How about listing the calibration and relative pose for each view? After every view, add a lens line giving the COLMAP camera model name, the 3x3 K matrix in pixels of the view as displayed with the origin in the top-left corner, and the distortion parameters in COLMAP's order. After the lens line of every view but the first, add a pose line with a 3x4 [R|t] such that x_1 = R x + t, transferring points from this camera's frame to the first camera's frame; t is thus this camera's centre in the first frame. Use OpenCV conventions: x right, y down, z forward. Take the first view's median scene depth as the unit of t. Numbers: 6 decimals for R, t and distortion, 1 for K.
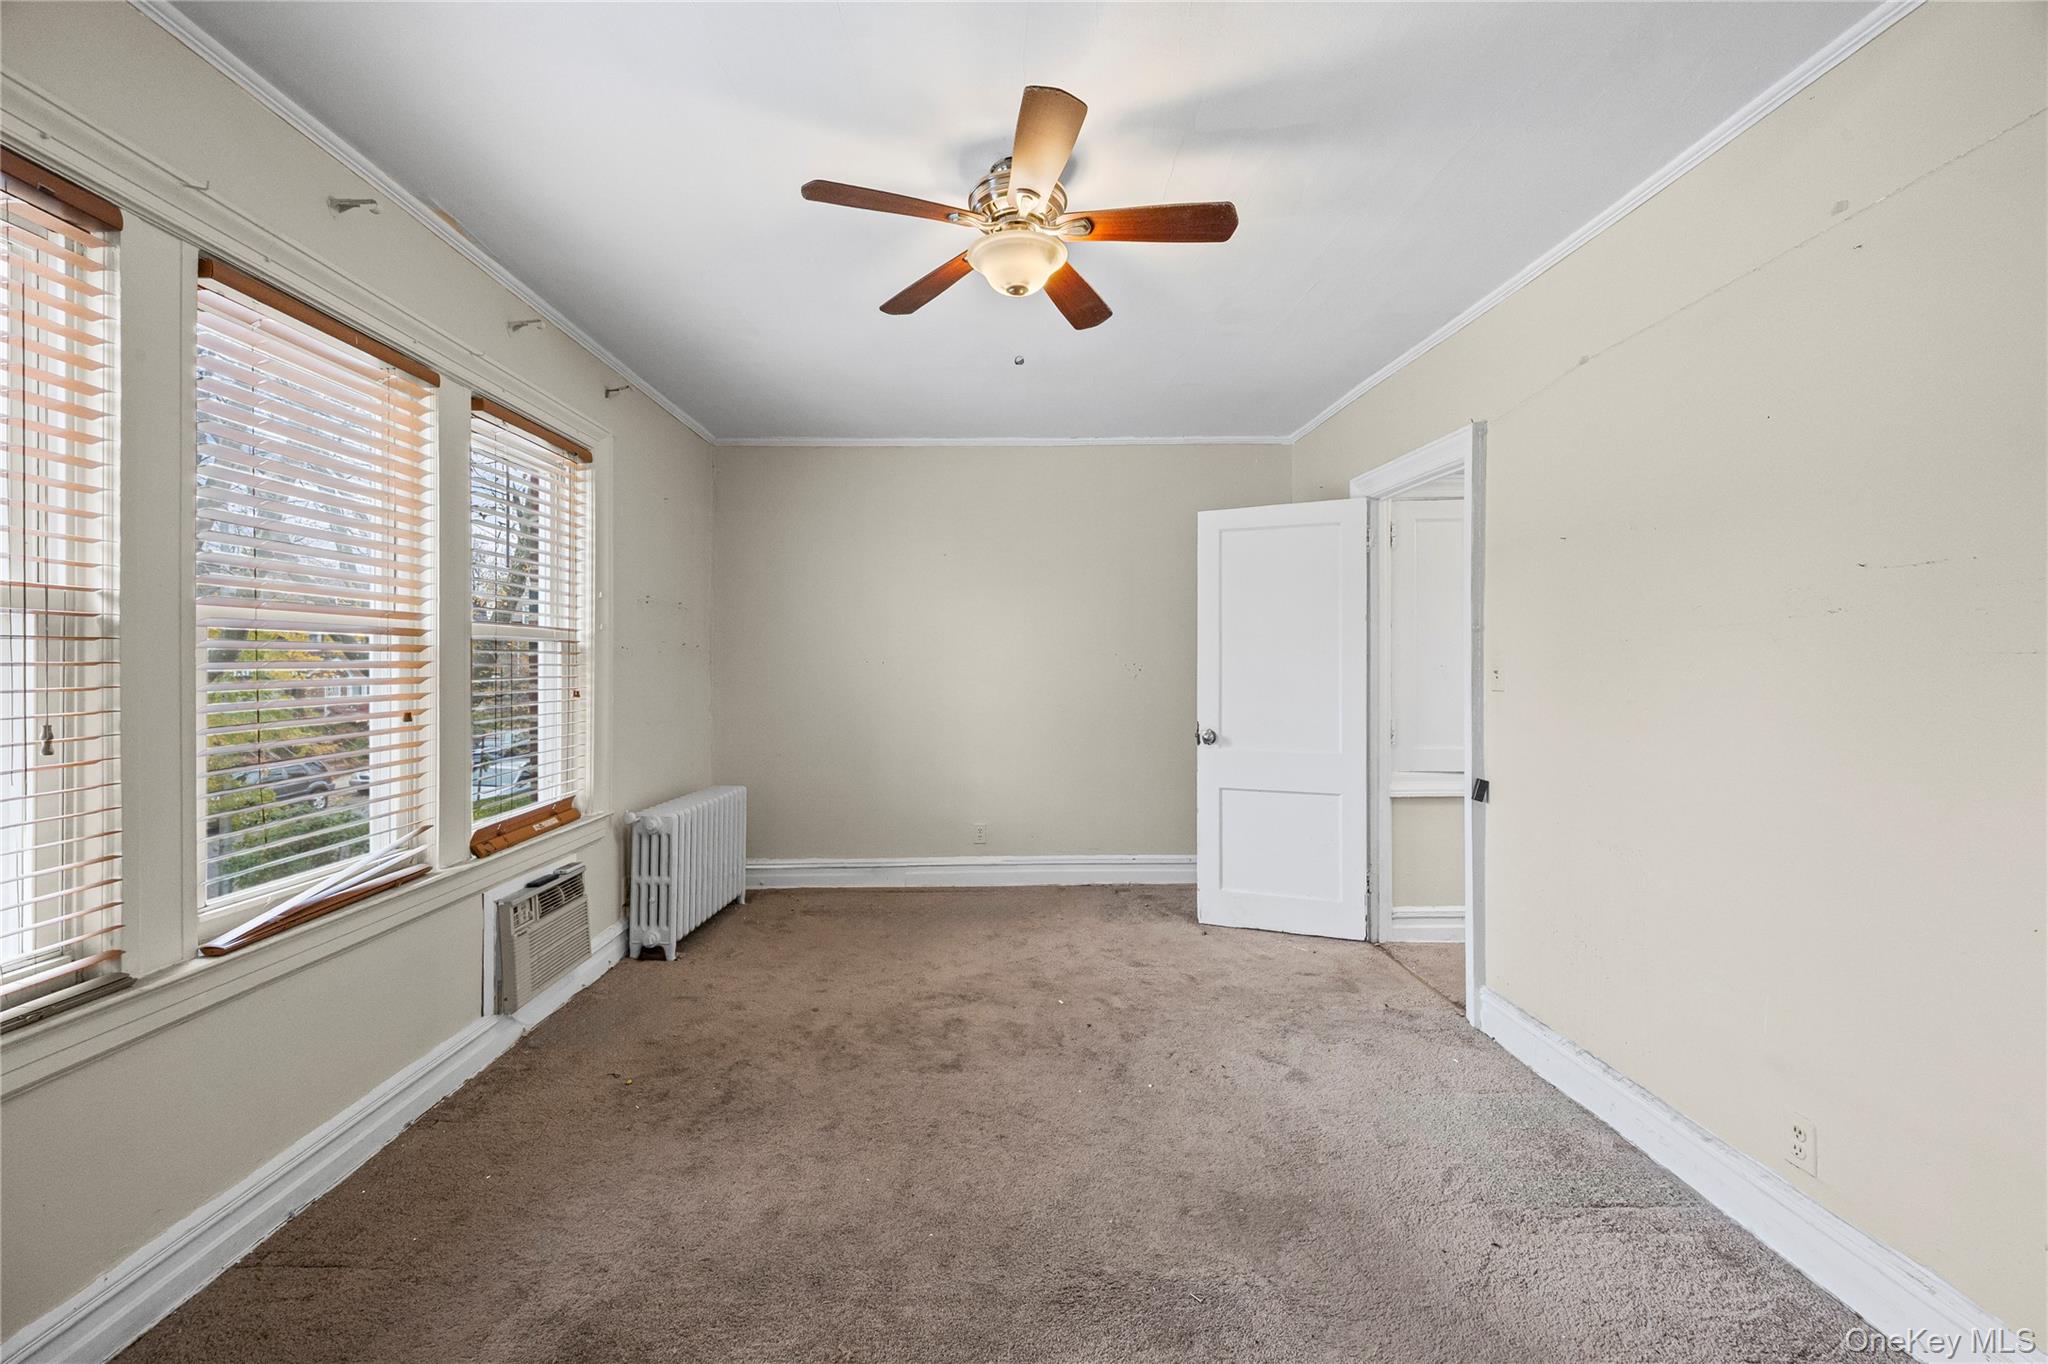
lens RADIAL K [[788.2, 0, 1015.5], [0, 788.2, 670.1], [0, 0, 1]] dist [-0.000065, -0.000099]
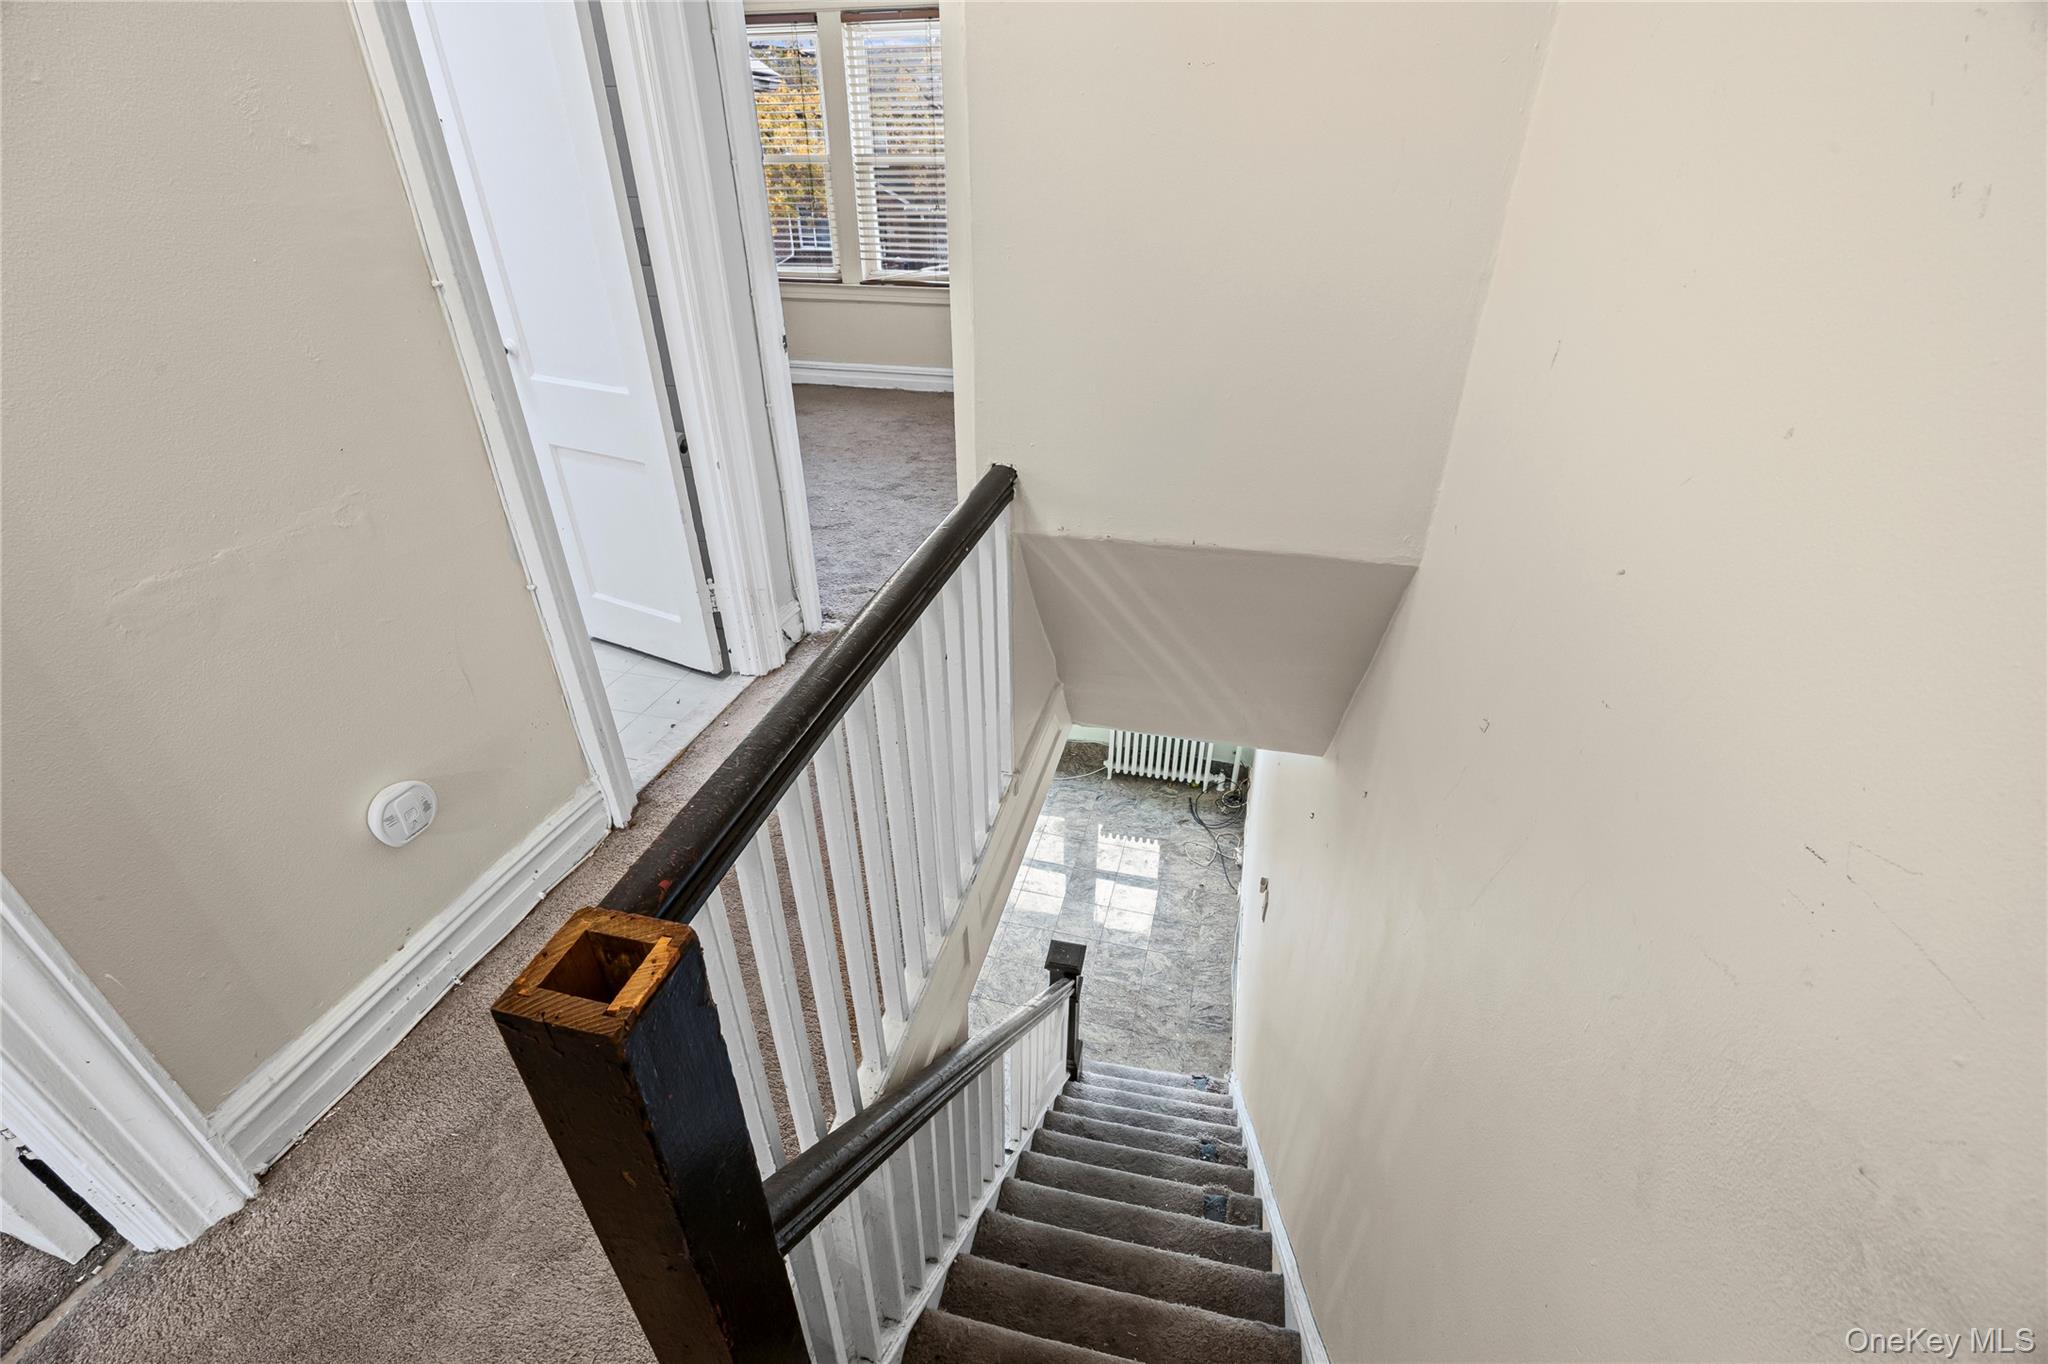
lens RADIAL K [[857.4, 0, 1024.0], [0, 857.4, 682.0], [0, 0, 1]] dist [-0.013661, 0.000135]
pose [[-0.259341, 0.500573, -0.825935, 1.537997], [-0.004074, 0.854620, 0.519237, -0.042276], [0.965777, 0.138024, -0.219599, 1.612529]]
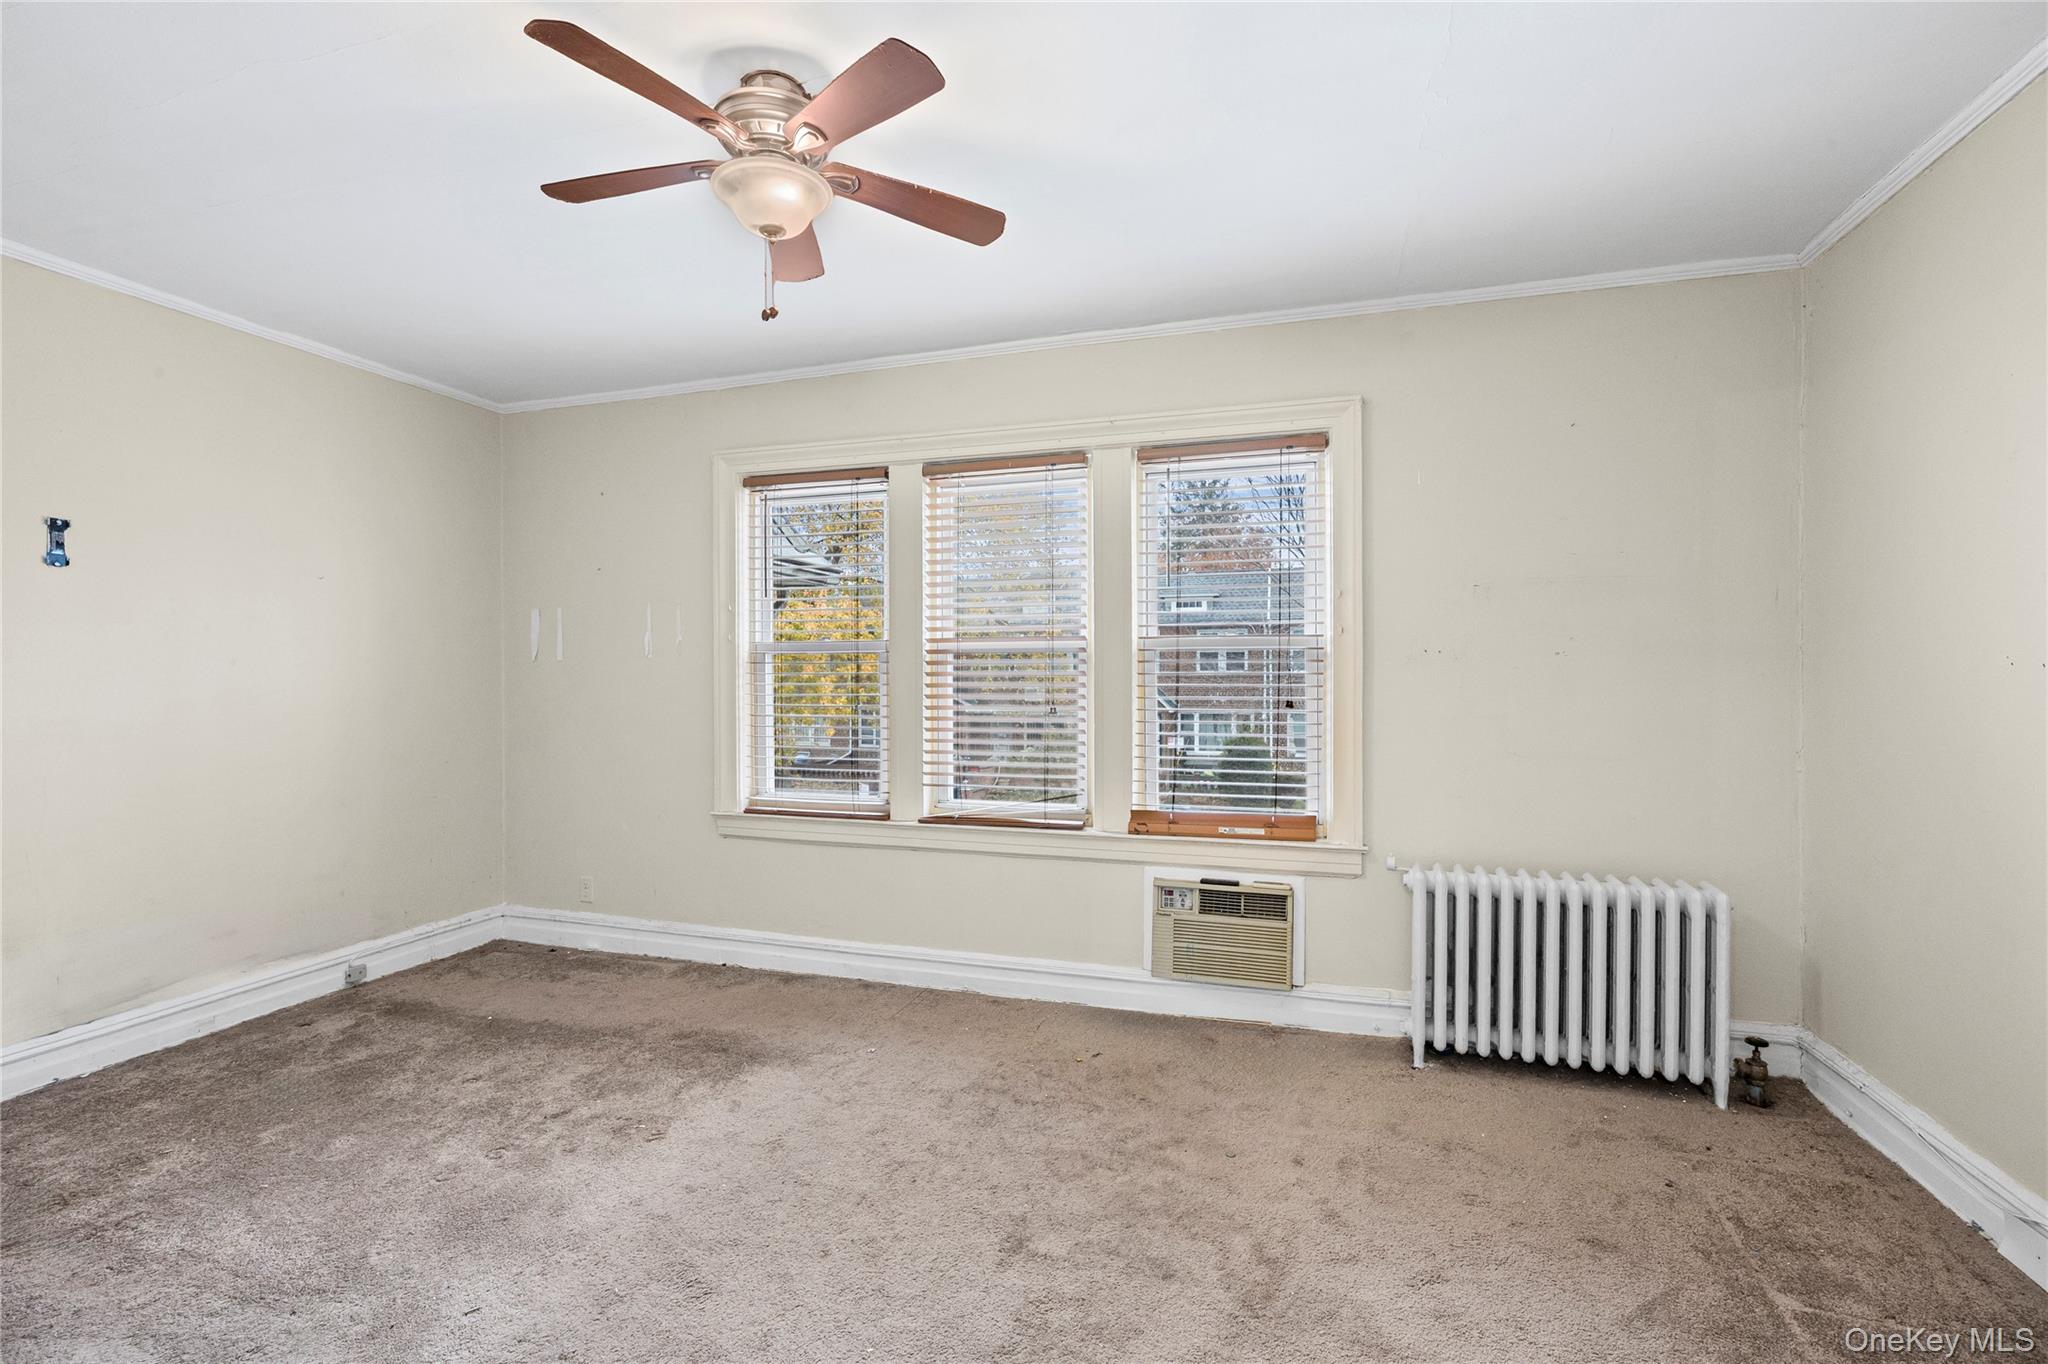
lens RADIAL K [[902.2, 0, 1013.8], [0, 902.2, 671.2], [0, 0, 1]] dist [-0.012286, 0.000424]
pose [[-0.319843, -0.003731, -0.947463, 0.646786], [0.001380, 0.999989, -0.004403, -0.004947], [0.947470, -0.002716, -0.319835, 1.192394]]
